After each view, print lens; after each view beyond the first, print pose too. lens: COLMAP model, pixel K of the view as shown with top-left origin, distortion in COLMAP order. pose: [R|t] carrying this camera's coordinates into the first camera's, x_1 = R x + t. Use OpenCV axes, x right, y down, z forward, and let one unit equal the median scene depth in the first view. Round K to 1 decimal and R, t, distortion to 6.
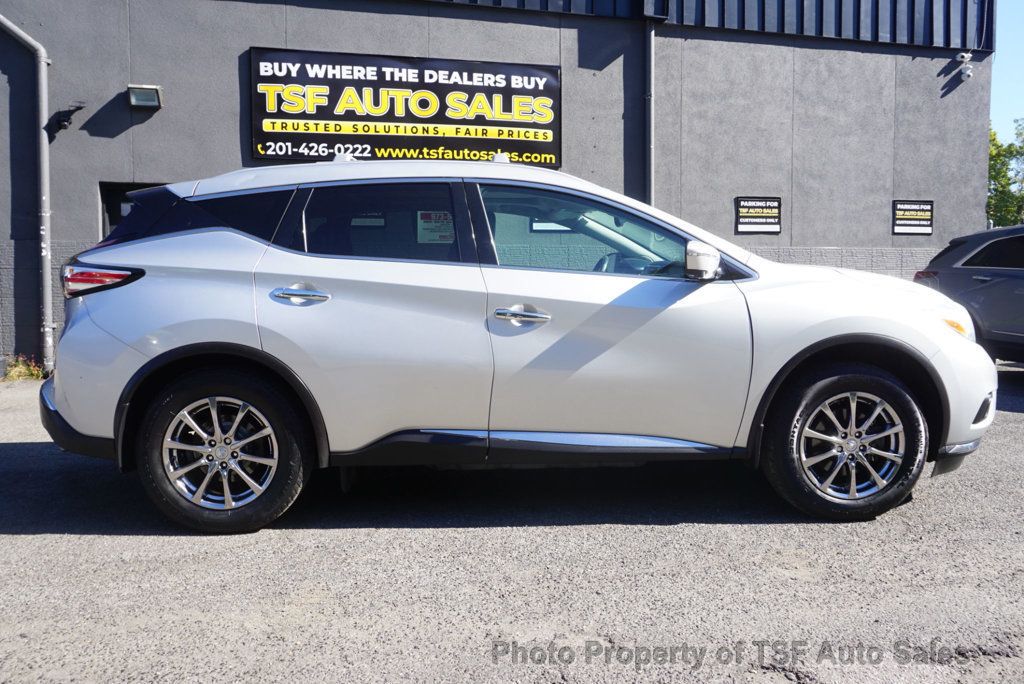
lens RADIAL K [[809.5, 0, 508.7], [0, 809.5, 332.1], [0, 0, 1]] dist [-0.001301, 0.003440]
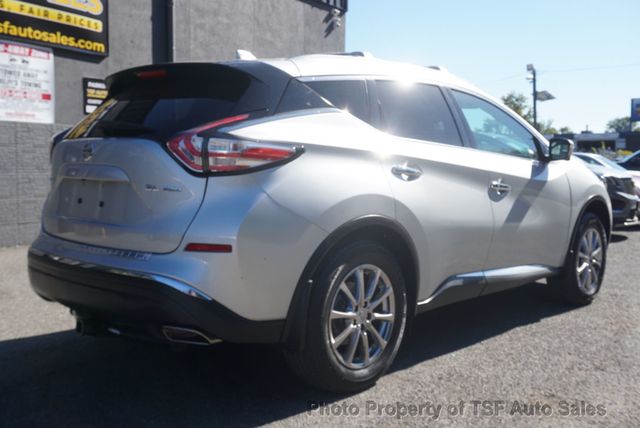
lens RADIAL K [[678.3, 0, 323.4], [0, 678.3, 212.0], [0, 0, 1]] dist [0.020668, 0.000000]
pose [[0.719626, -0.041802, 0.693102, -0.369041], [0.034617, 0.999105, 0.024315, -0.005584], [-0.693498, 0.006495, 0.720429, 0.134465]]
